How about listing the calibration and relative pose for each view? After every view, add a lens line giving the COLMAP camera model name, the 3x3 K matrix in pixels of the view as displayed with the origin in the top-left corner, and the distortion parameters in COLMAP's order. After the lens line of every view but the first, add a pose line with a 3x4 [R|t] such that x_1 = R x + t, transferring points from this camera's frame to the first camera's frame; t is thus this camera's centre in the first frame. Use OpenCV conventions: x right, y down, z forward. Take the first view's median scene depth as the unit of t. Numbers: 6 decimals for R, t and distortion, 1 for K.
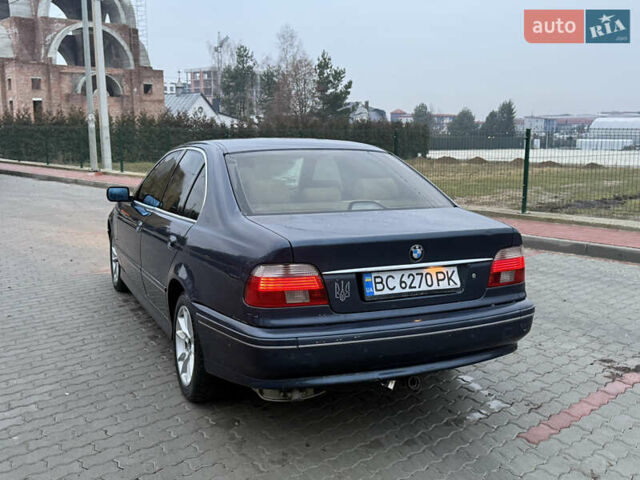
lens RADIAL K [[676.2, 0, 322.3], [0, 676.2, 233.3], [0, 0, 1]] dist [0.201970, -0.455370]
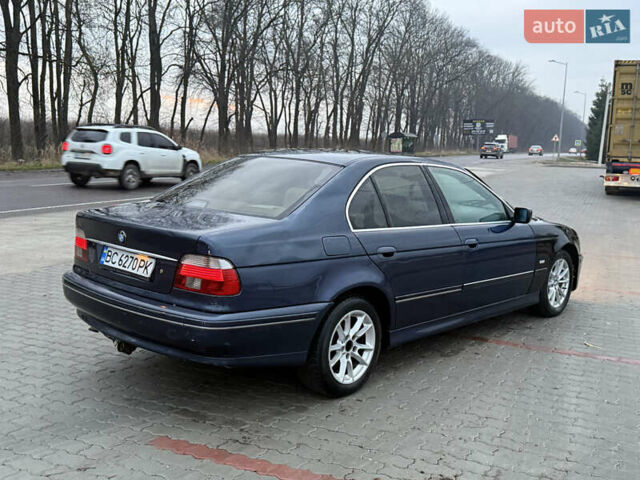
lens RADIAL K [[676.4, 0, 320.0], [0, 676.4, 240.0], [0, 0, 1]] dist [0.200827, -0.471751]
pose [[0.382420, 0.142655, -0.912910, 0.956143], [-0.167884, 0.982292, 0.083170, -0.087166], [0.908609, 0.121457, 0.399598, 0.583798]]
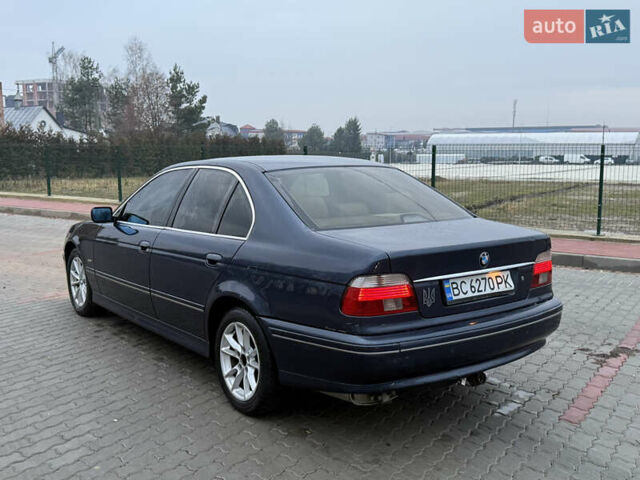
lens RADIAL K [[676.4, 0, 320.0], [0, 676.4, 240.0], [0, 0, 1]] dist [0.200827, -0.471751]
pose [[0.975728, -0.035162, 0.216146, -0.249819], [0.037773, 0.999255, -0.007960, -0.002606], [-0.215705, 0.015931, 0.976329, -0.014168]]
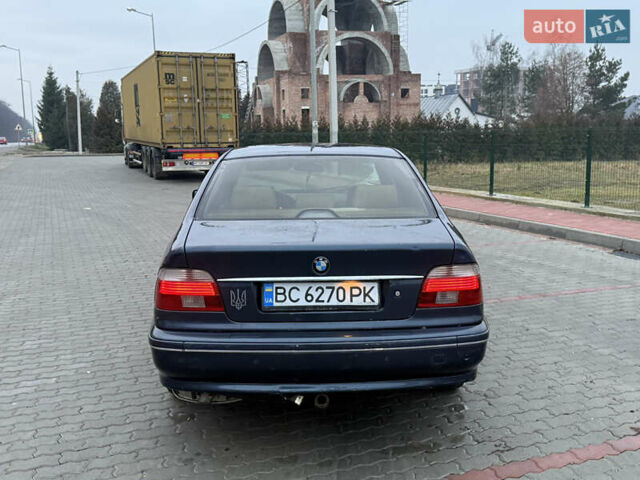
lens RADIAL K [[676.4, 0, 320.0], [0, 676.4, 240.0], [0, 0, 1]] dist [0.200827, -0.471751]
pose [[0.922986, 0.042834, -0.382442, 0.348417], [-0.039941, 0.999082, 0.015504, -0.014741], [0.382755, 0.000966, 0.923850, 0.085734]]
